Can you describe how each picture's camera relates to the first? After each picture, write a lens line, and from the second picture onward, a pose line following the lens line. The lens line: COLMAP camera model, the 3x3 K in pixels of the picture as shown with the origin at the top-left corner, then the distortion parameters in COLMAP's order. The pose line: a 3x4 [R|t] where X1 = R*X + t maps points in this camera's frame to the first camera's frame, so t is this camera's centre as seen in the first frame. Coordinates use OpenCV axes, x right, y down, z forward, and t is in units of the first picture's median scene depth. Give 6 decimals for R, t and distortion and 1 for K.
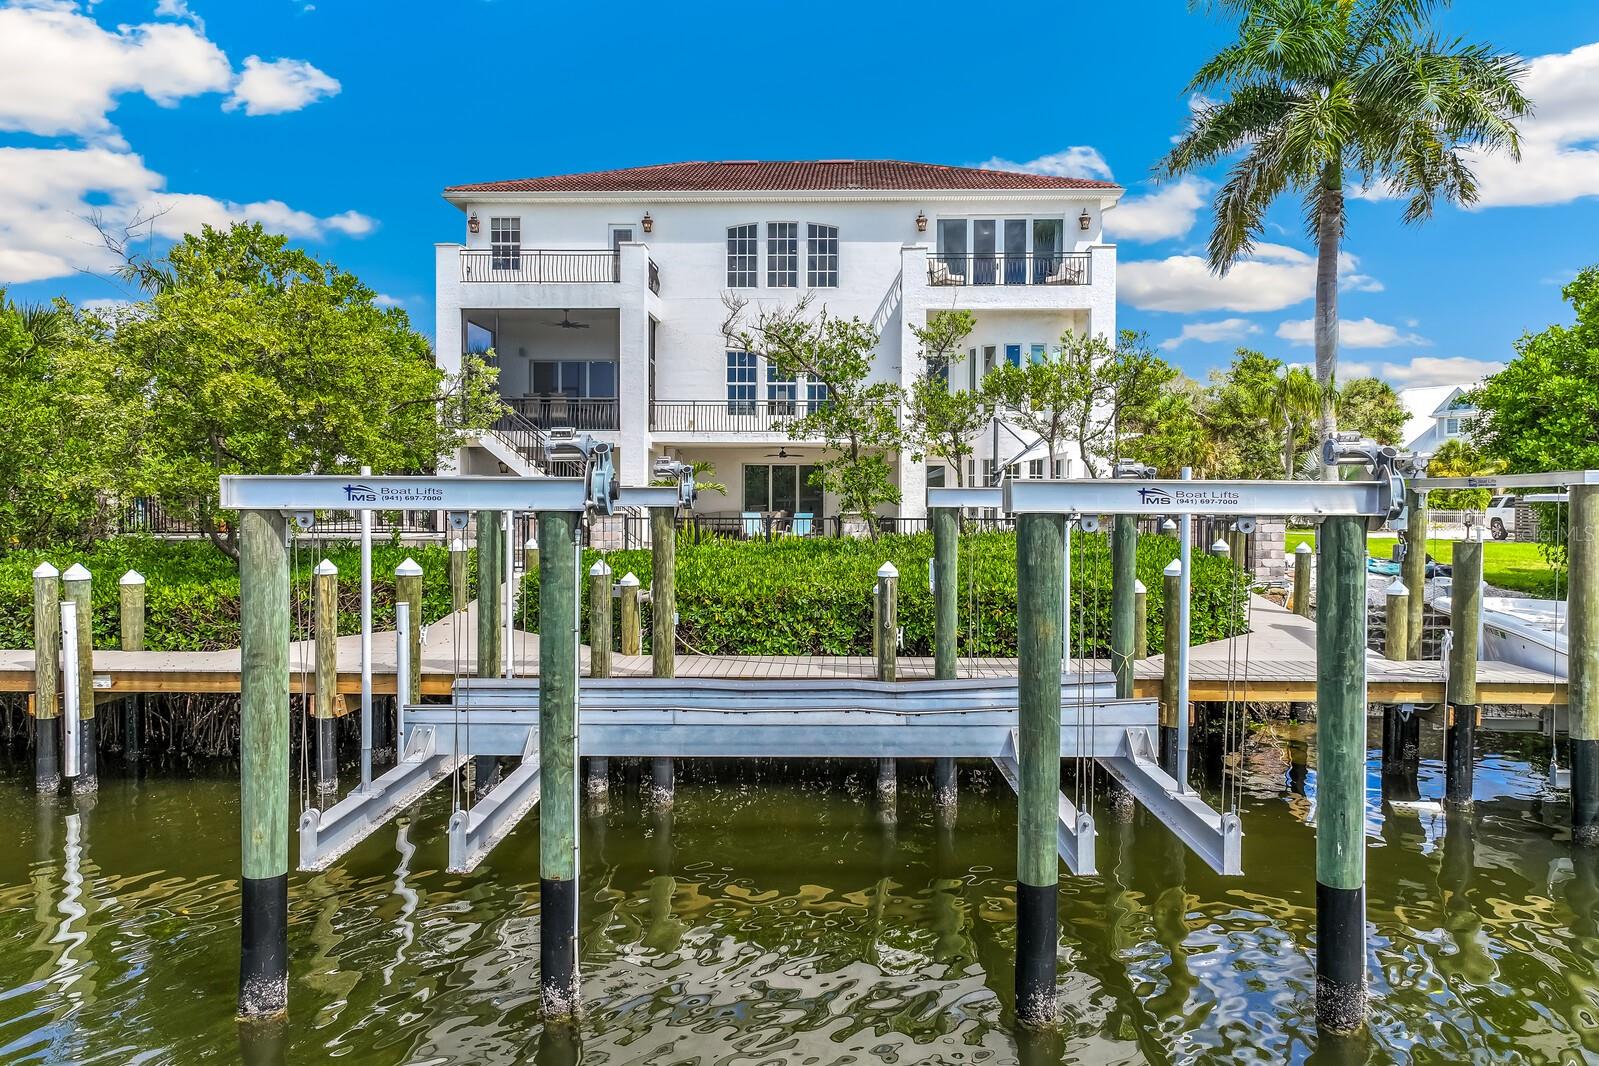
lens RADIAL K [[1122.9, 0, 807.6], [0, 1122.9, 524.0], [0, 0, 1]] dist [0.013352, 0.001266]
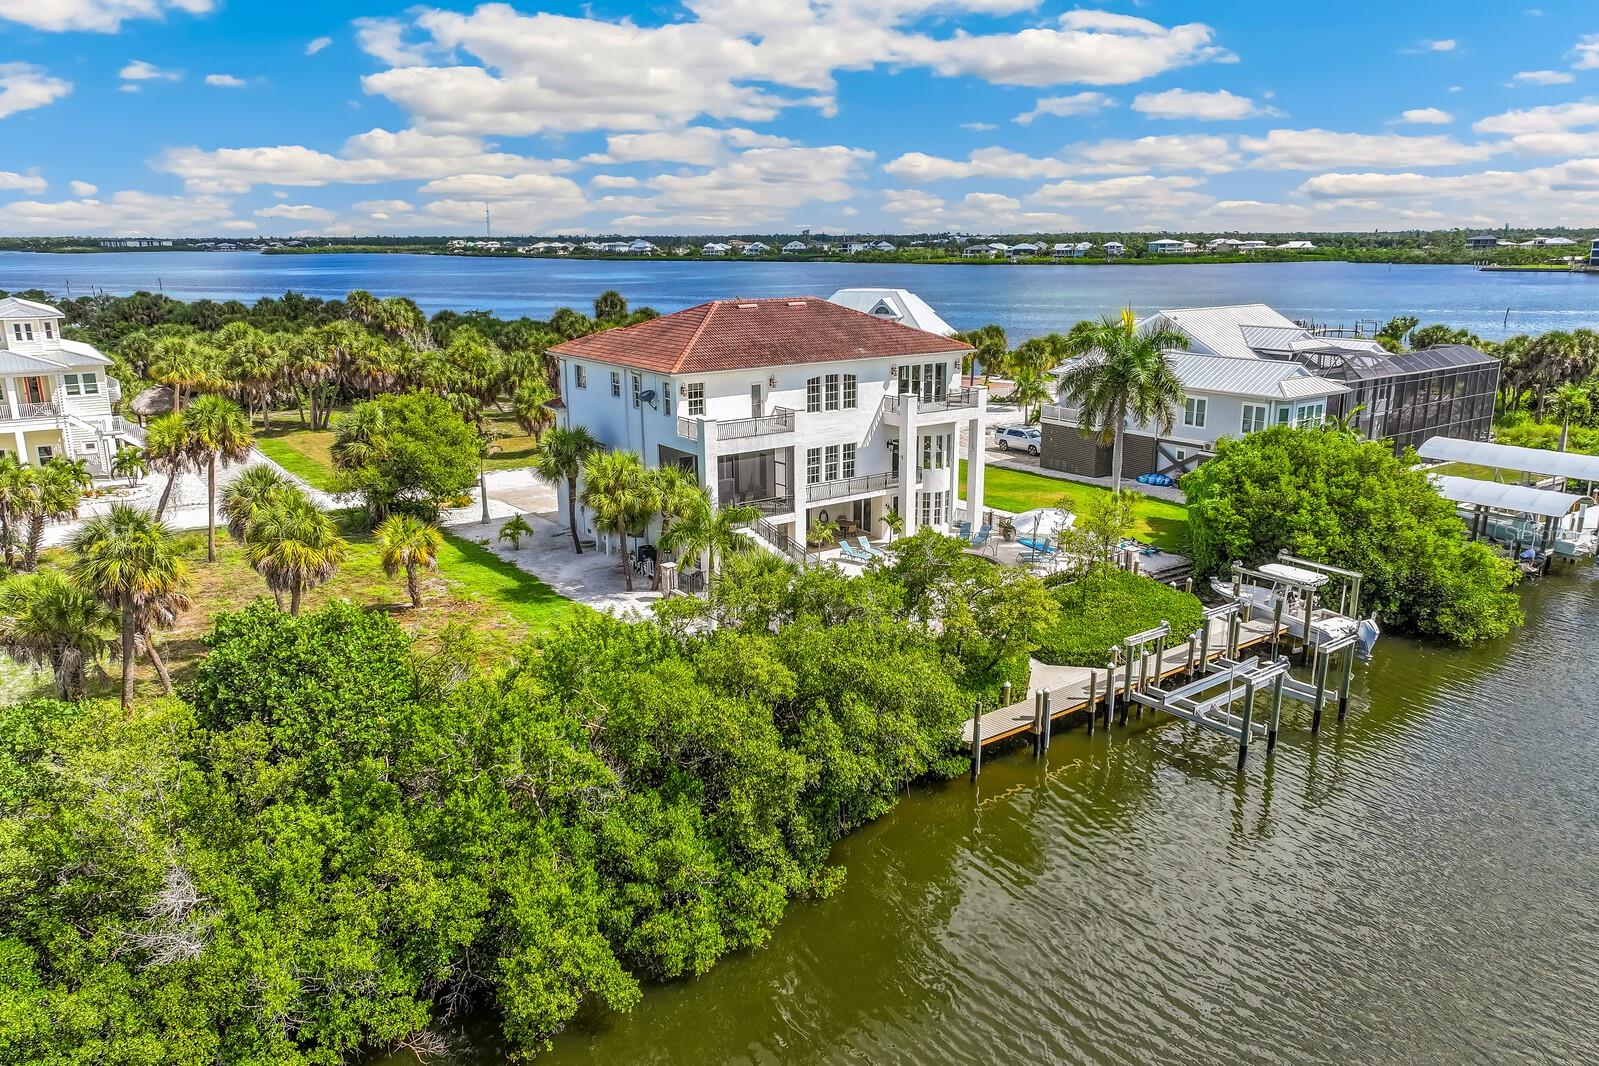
lens RADIAL K [[1122.9, 0, 807.6], [0, 1122.9, 524.0], [0, 0, 1]] dist [0.013352, 0.001266]
pose [[0.782396, -0.161351, 0.601517, -1.160731], [0.022714, 0.972606, 0.231347, -0.451294], [-0.622367, -0.167342, 0.764628, -0.370411]]
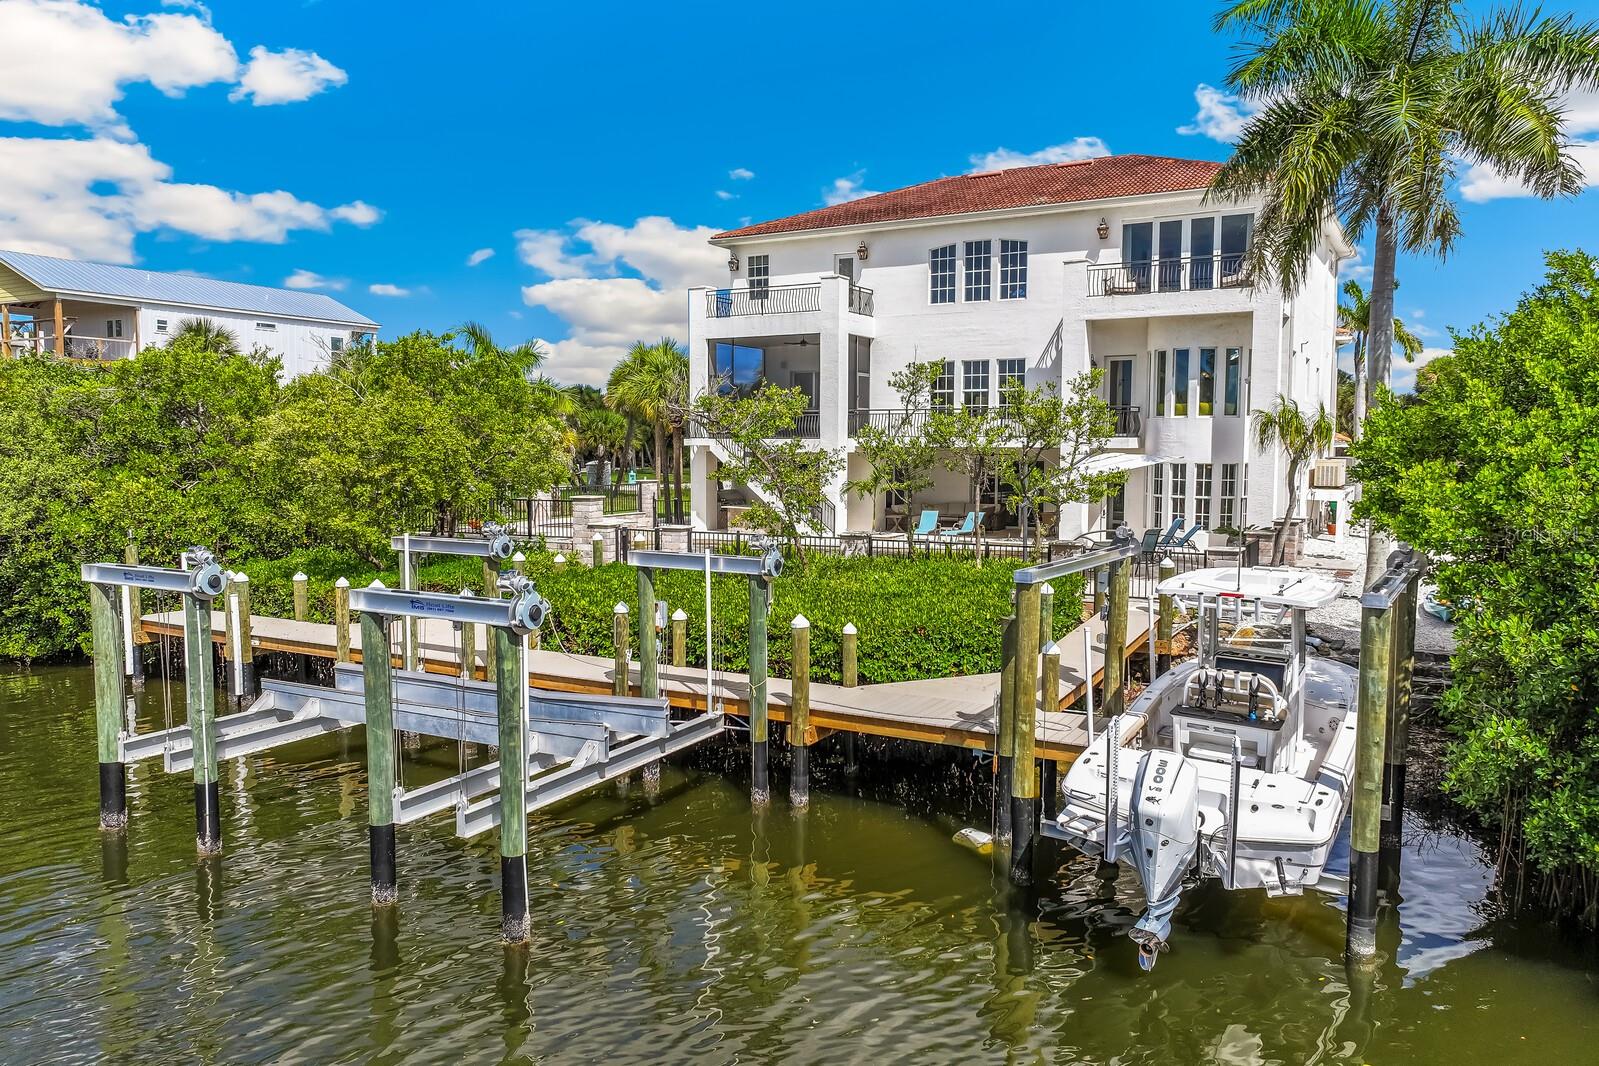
lens RADIAL K [[1122.9, 0, 807.6], [0, 1122.9, 524.0], [0, 0, 1]] dist [0.013352, 0.001266]
pose [[0.887716, 0.031398, -0.459320, 0.338225], [-0.009171, 0.998680, 0.050543, -0.049826], [0.460300, -0.040656, 0.886832, -0.043680]]
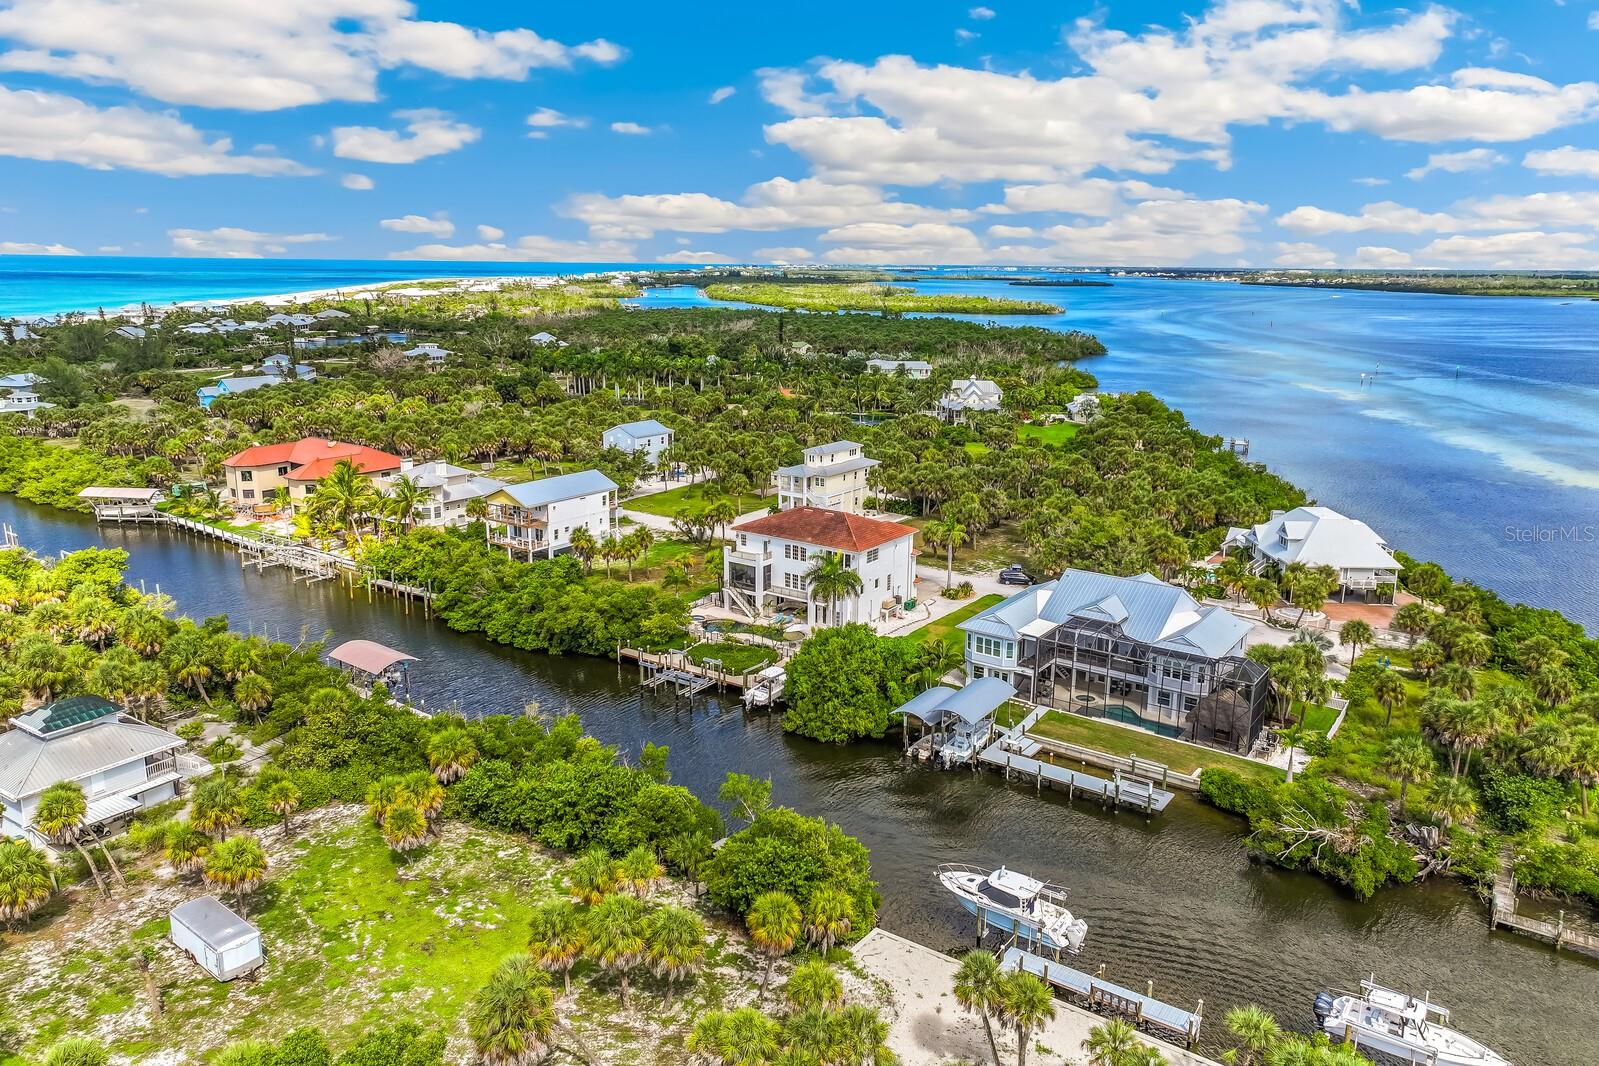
lens RADIAL K [[1122.9, 0, 807.6], [0, 1122.9, 524.0], [0, 0, 1]] dist [0.013352, 0.001266]
pose [[0.841288, 0.128534, -0.525085, 2.242503], [-0.019531, 0.977915, 0.208088, -1.236732], [0.540235, -0.164806, 0.825218, -2.473046]]
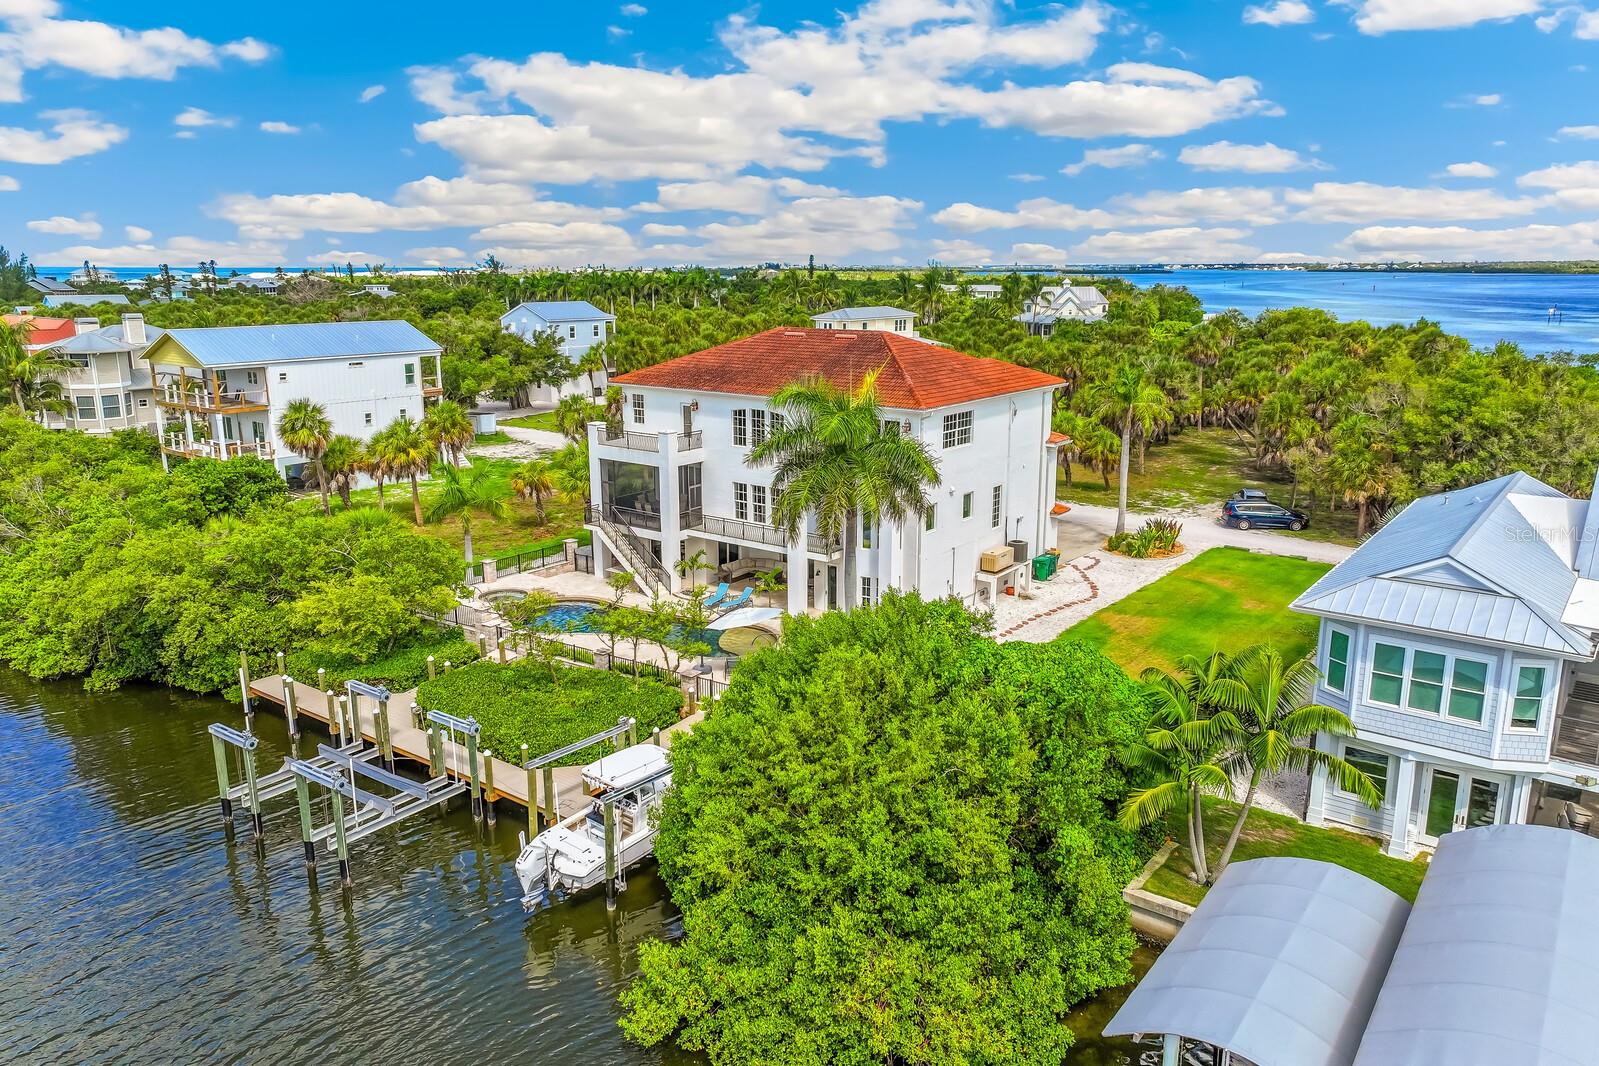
lens RADIAL K [[1122.9, 0, 807.6], [0, 1122.9, 524.0], [0, 0, 1]] dist [0.013352, 0.001266]
pose [[0.820343, 0.122715, -0.558551, 0.987809], [-0.008847, 0.979312, 0.202164, -0.440618], [0.571804, -0.160902, 0.804457, -0.318760]]
